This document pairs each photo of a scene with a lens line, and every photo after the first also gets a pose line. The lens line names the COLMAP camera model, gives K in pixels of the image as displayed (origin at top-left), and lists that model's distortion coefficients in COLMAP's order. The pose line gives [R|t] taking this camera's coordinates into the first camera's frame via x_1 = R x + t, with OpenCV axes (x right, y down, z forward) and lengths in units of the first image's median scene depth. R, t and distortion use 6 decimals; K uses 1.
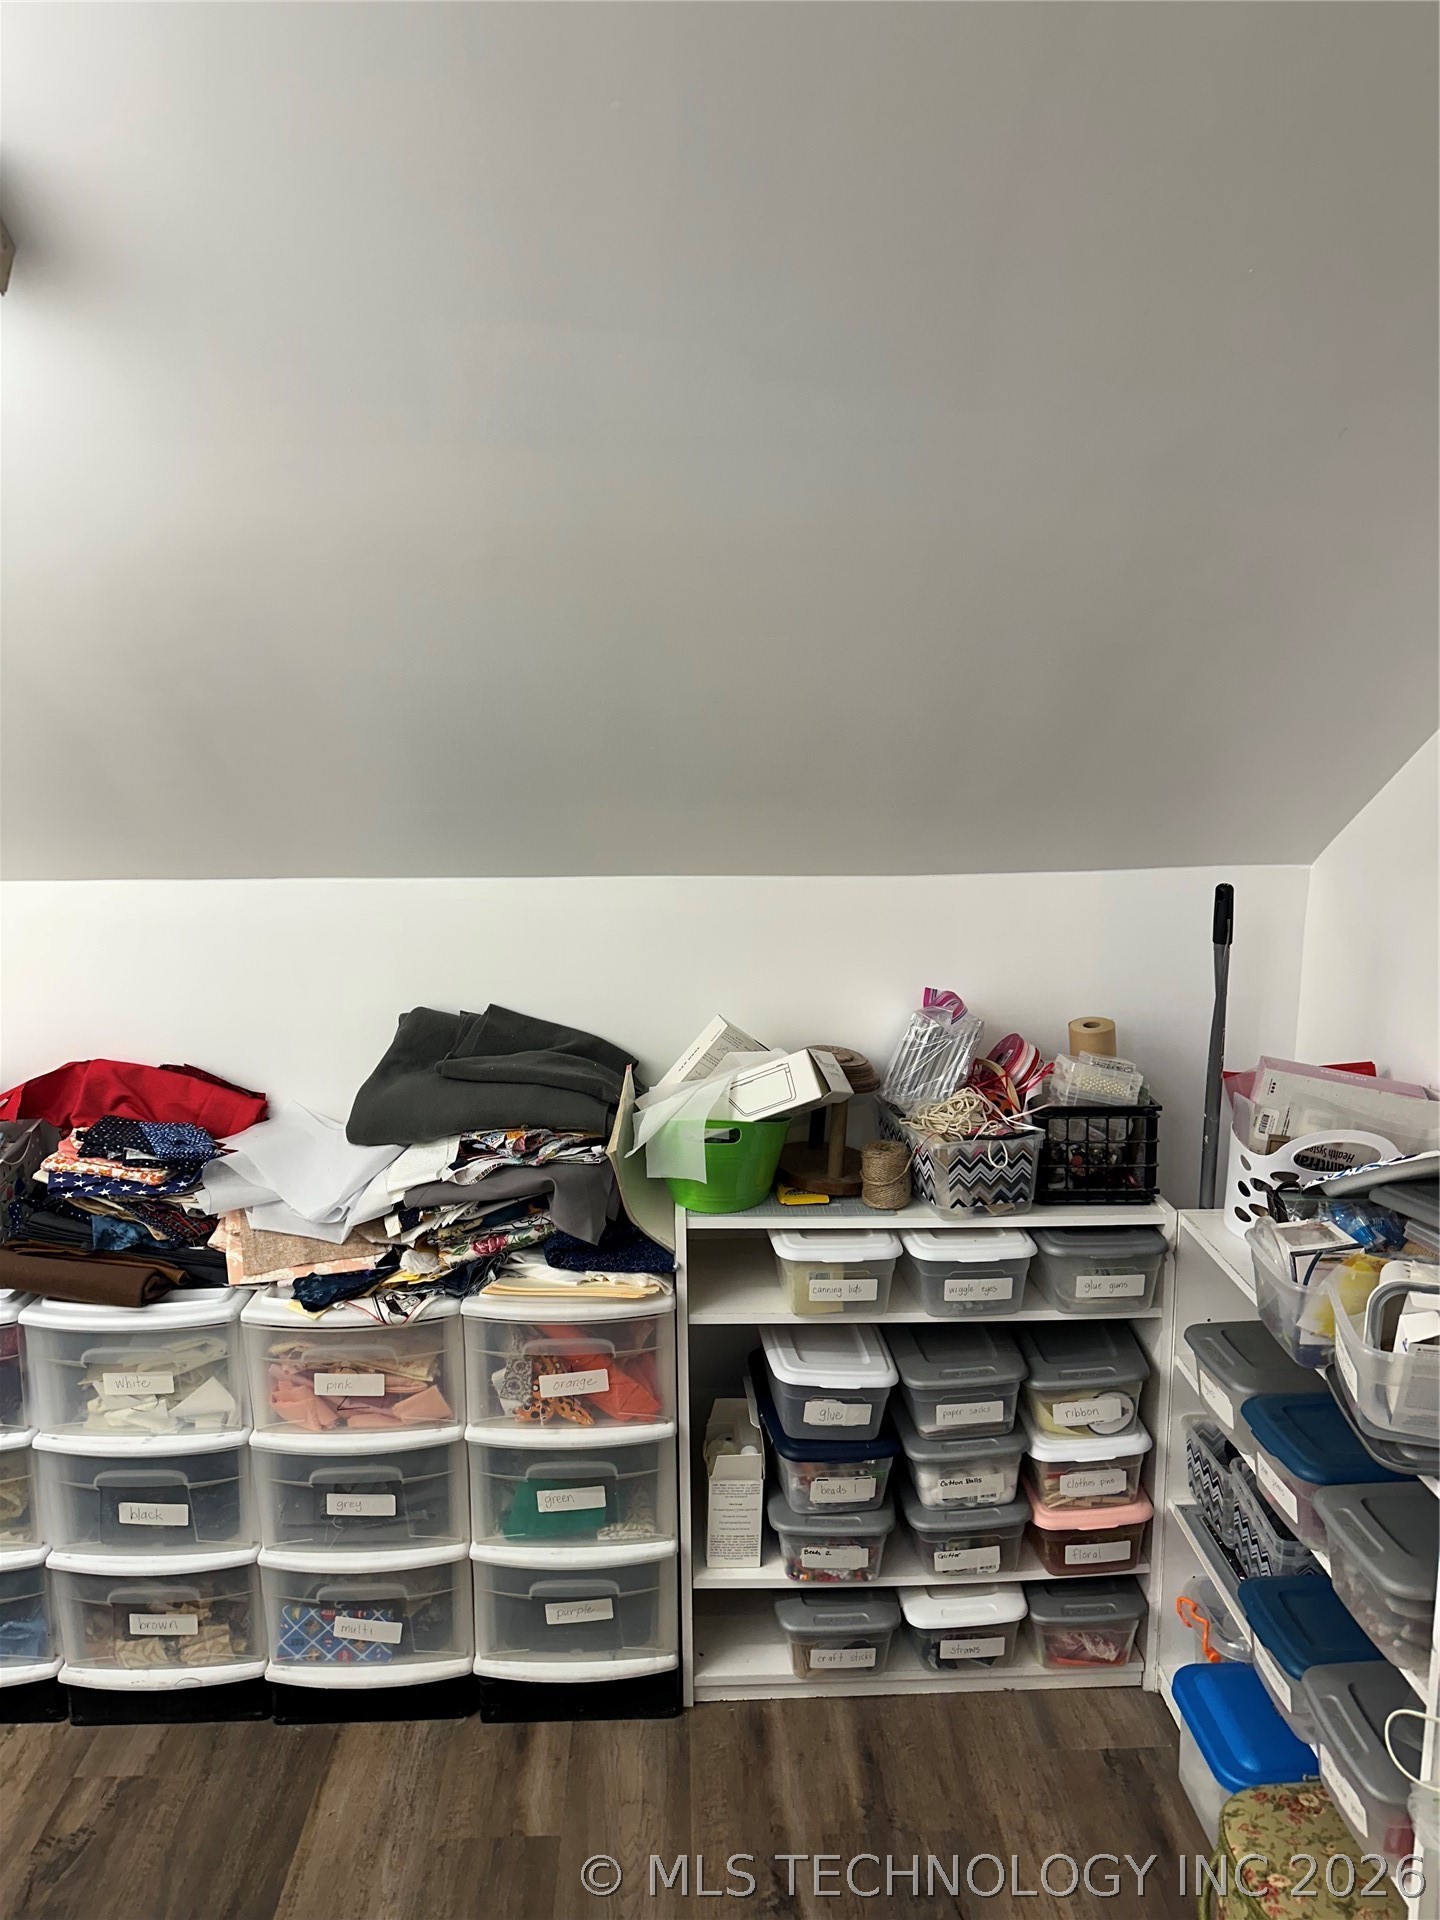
lens RADIAL K [[1348.1, 0, 713.8], [0, 1348.1, 965.0], [0, 0, 1]] dist [0.030135, -0.111713]
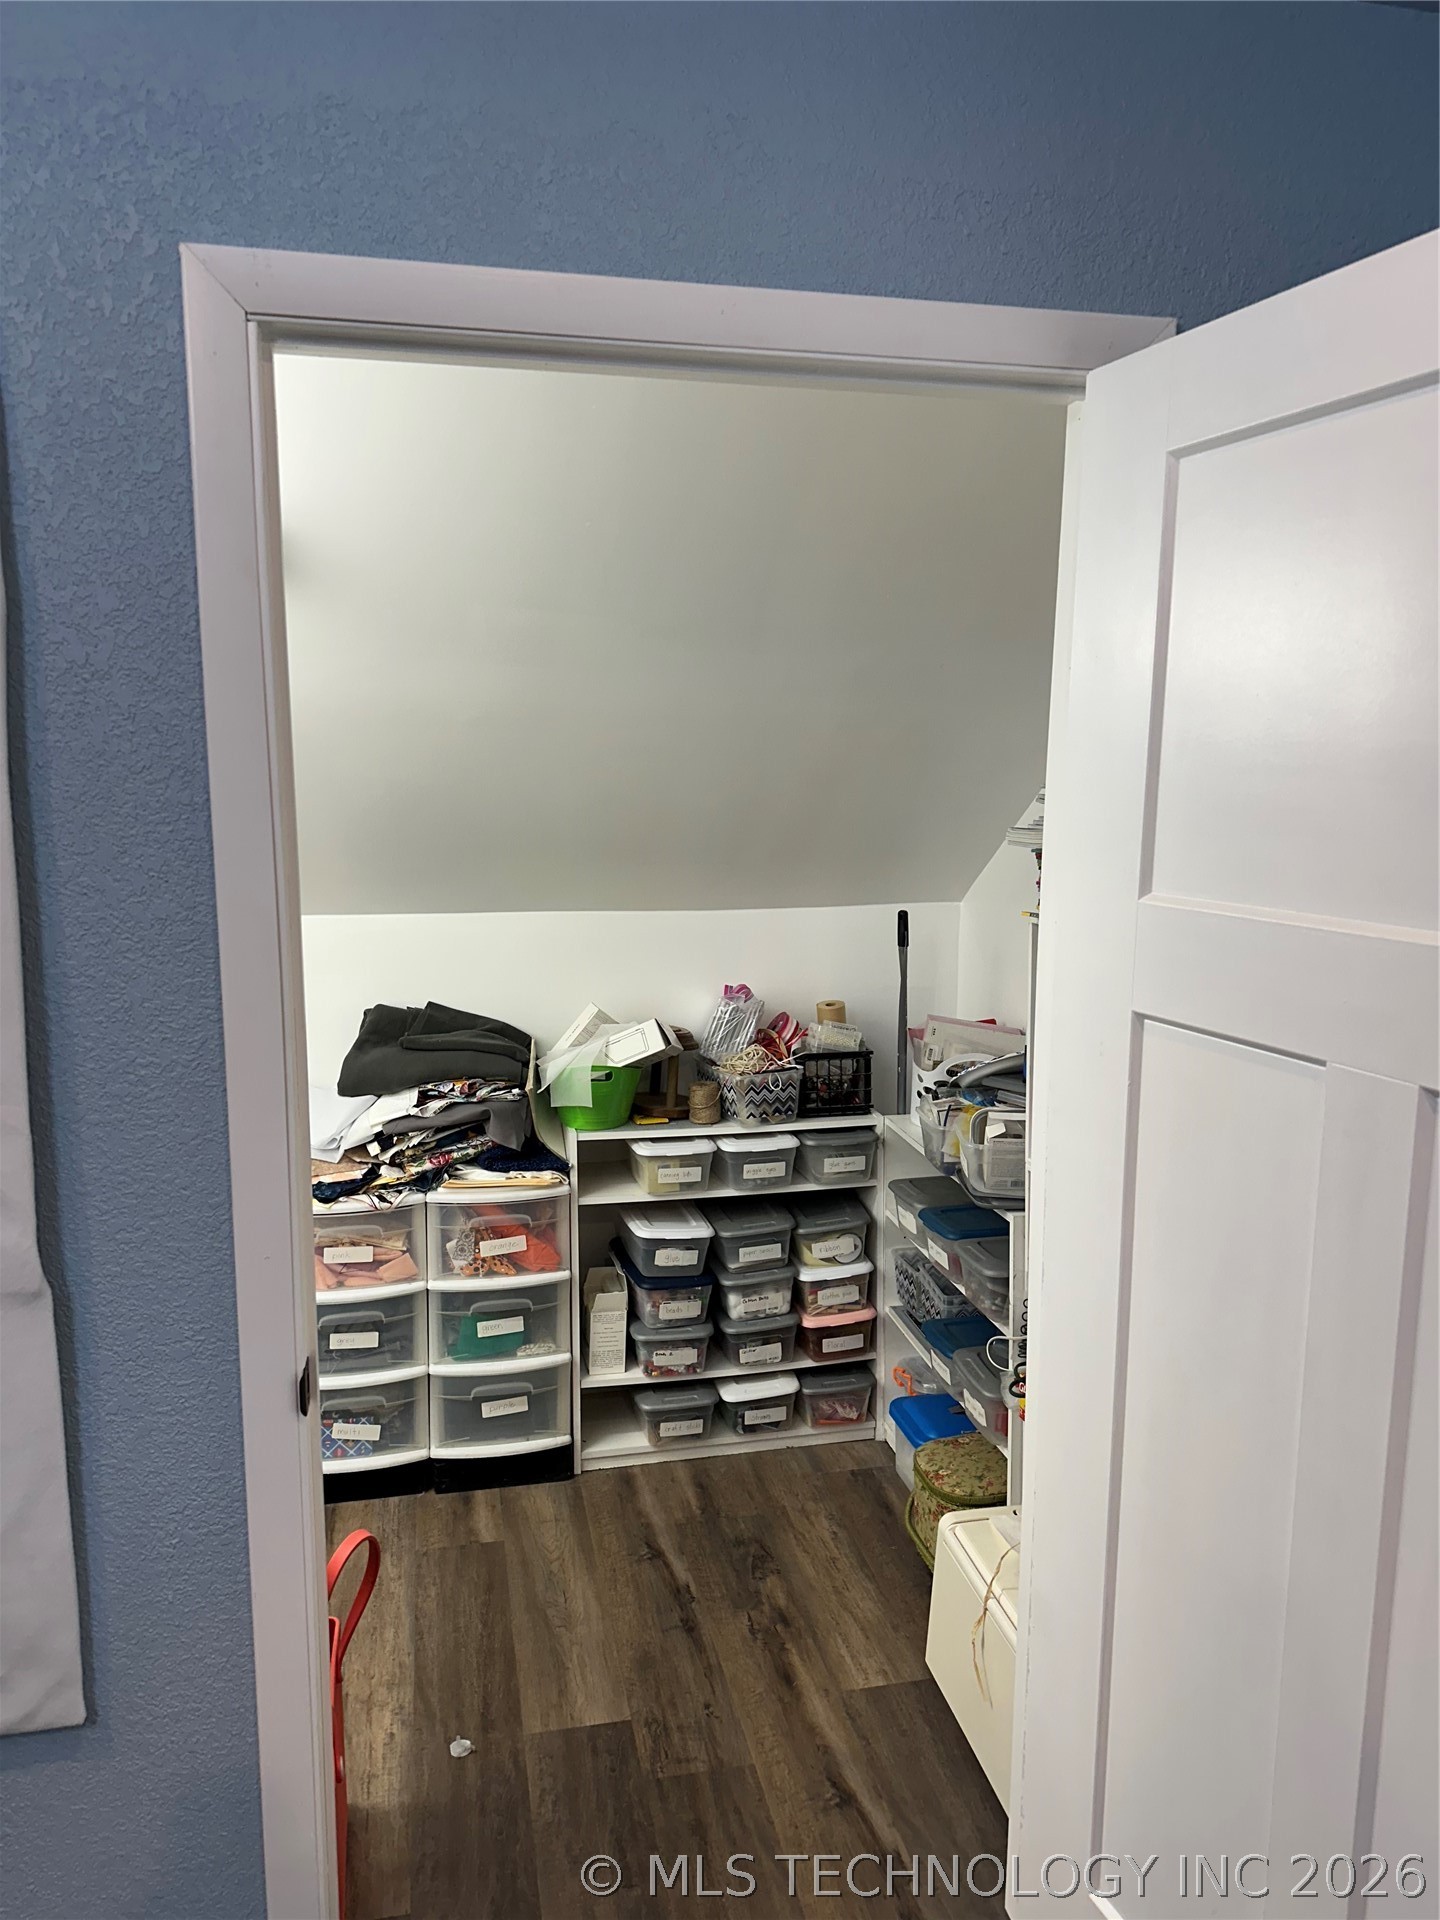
lens RADIAL K [[1367.5, 0, 719.5], [0, 1367.5, 1013.4], [0, 0, 1]] dist [0.080355, -0.113983]
pose [[0.984179, -0.015572, 0.176493, -0.131579], [0.019371, 0.999616, -0.019822, 0.084519], [-0.176117, 0.022927, 0.984102, -0.554215]]
